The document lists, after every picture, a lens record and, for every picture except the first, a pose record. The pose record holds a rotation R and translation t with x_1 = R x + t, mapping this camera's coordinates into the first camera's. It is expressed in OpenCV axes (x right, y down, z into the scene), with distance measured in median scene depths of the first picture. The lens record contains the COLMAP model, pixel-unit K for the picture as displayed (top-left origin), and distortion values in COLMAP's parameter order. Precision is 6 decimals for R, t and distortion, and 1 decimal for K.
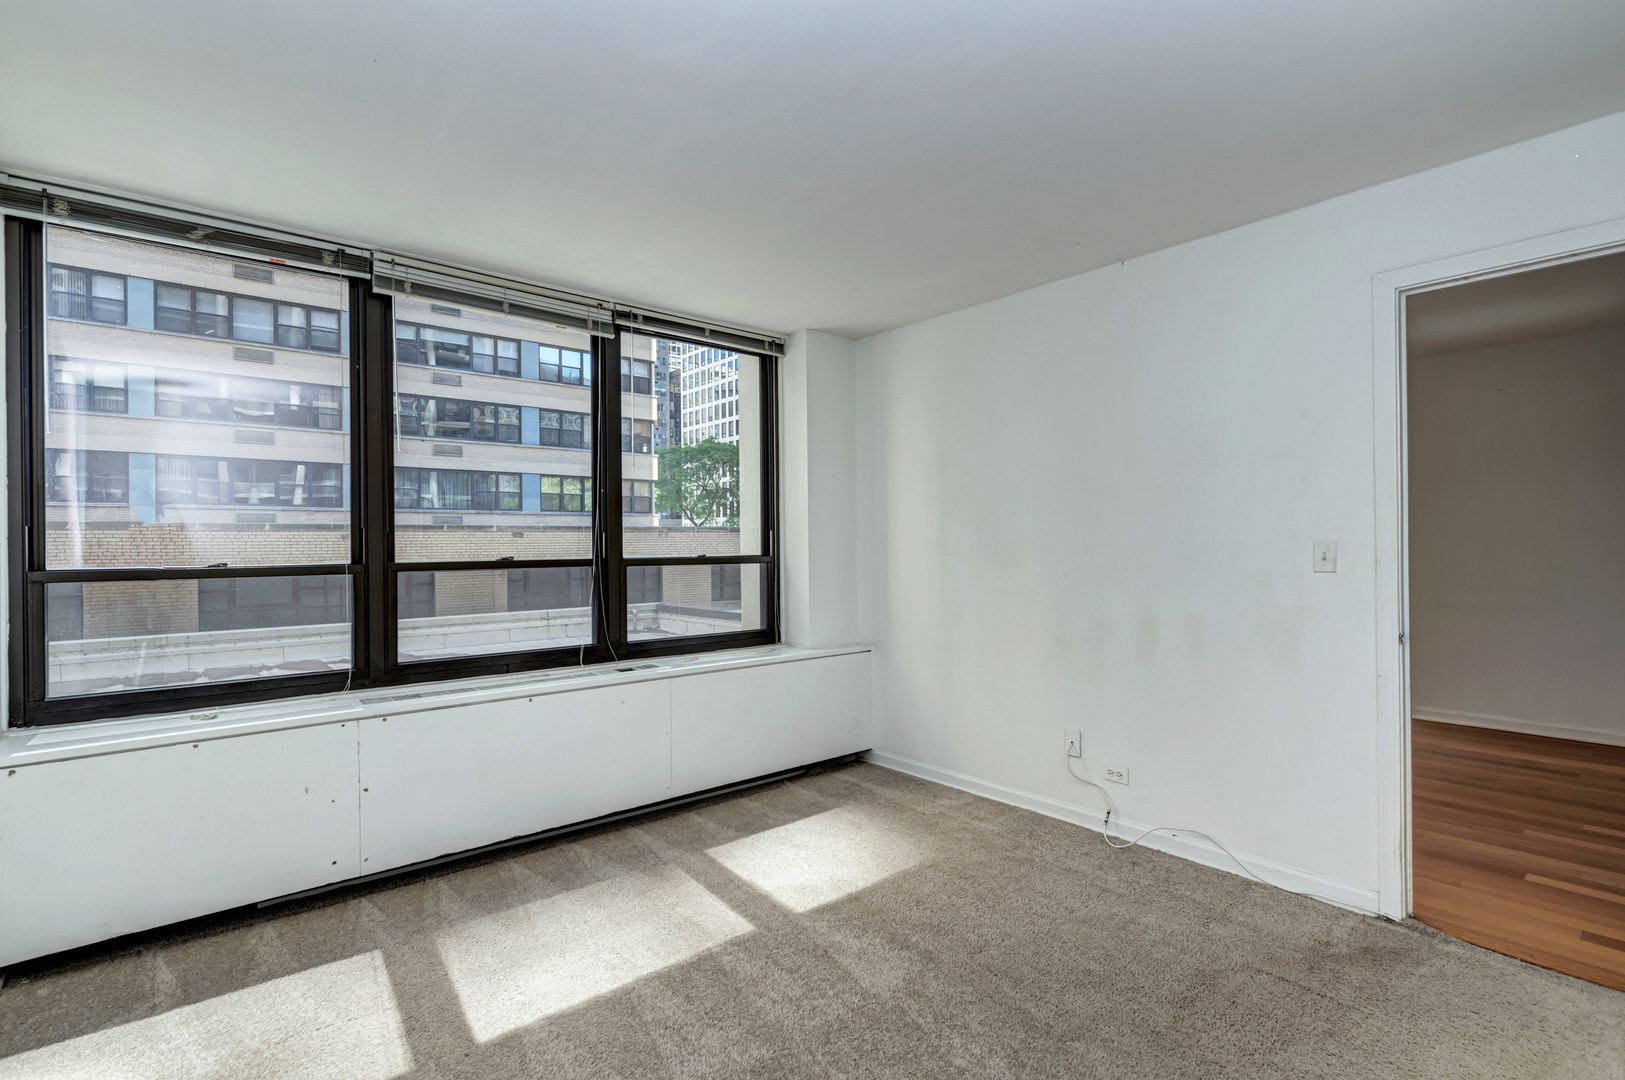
lens RADIAL K [[799.3, 0, 812.5], [0, 799.3, 540.0], [0, 0, 1]] dist [0.036034, 0.000224]
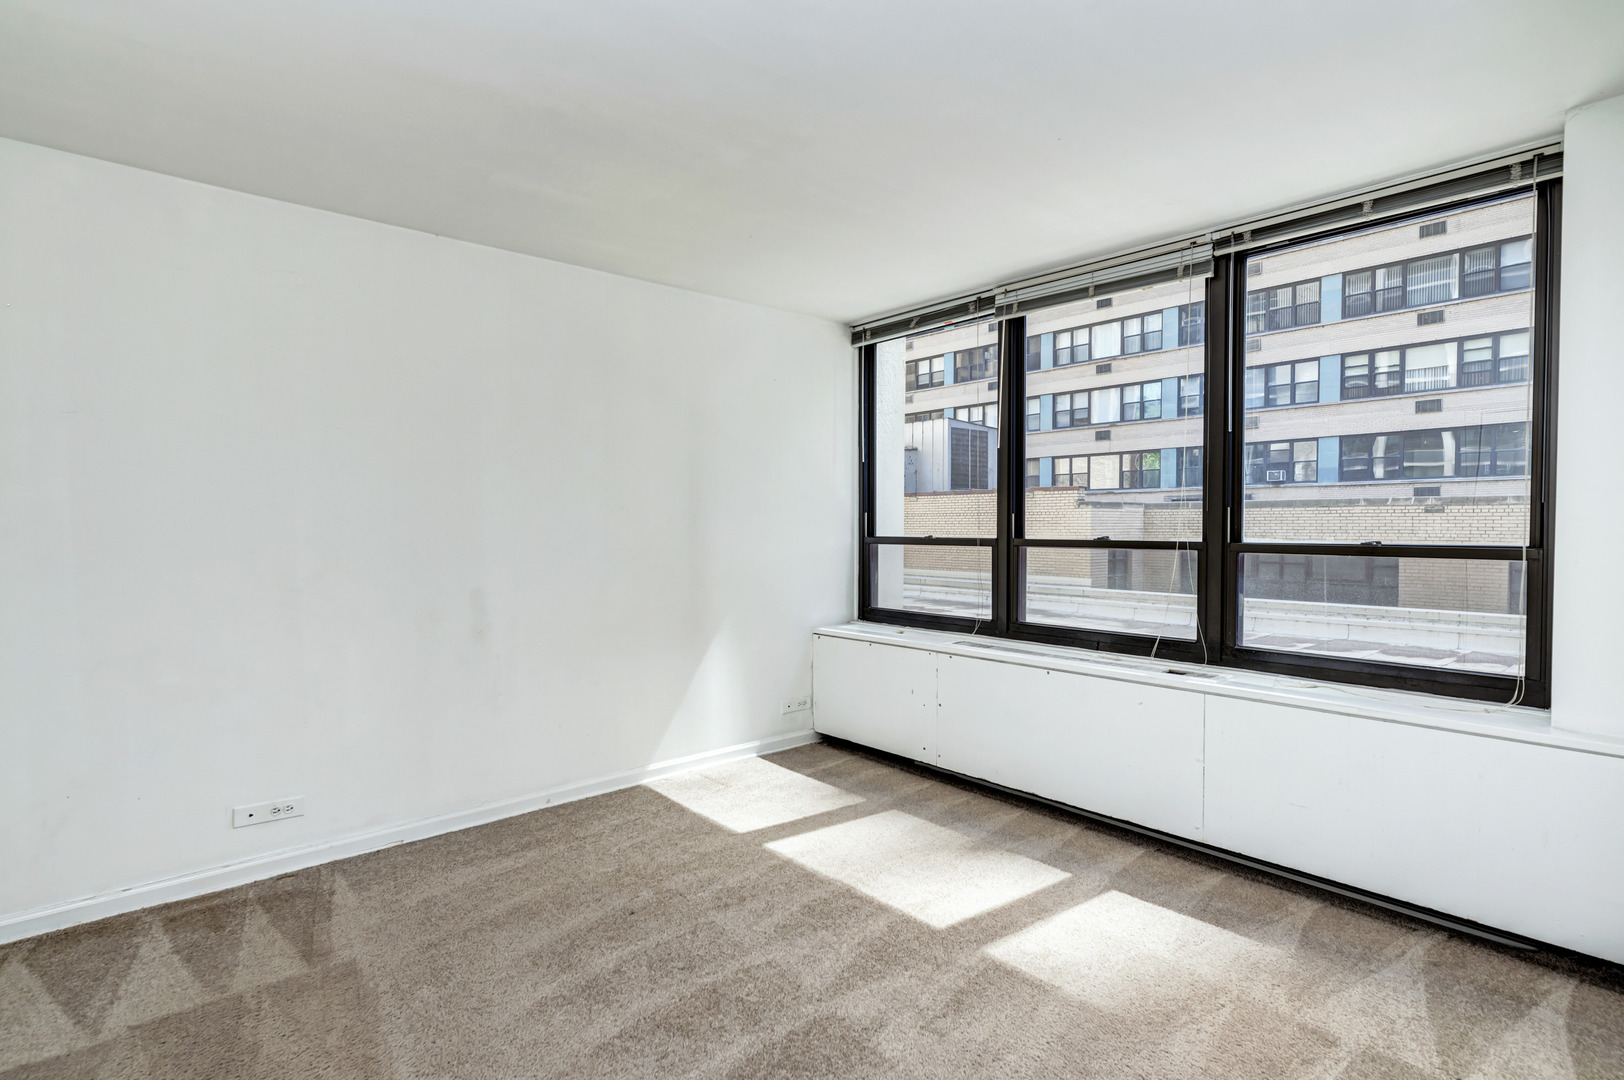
lens RADIAL K [[873.9, 0, 835.5], [0, 873.9, 539.0], [0, 0, 1]] dist [0.061471, 0.000415]
pose [[0.011320, 0.025861, -0.999601, 0.677541], [0.004641, 0.999653, 0.025915, -0.005598], [0.999925, -0.004932, 0.011196, 0.606409]]
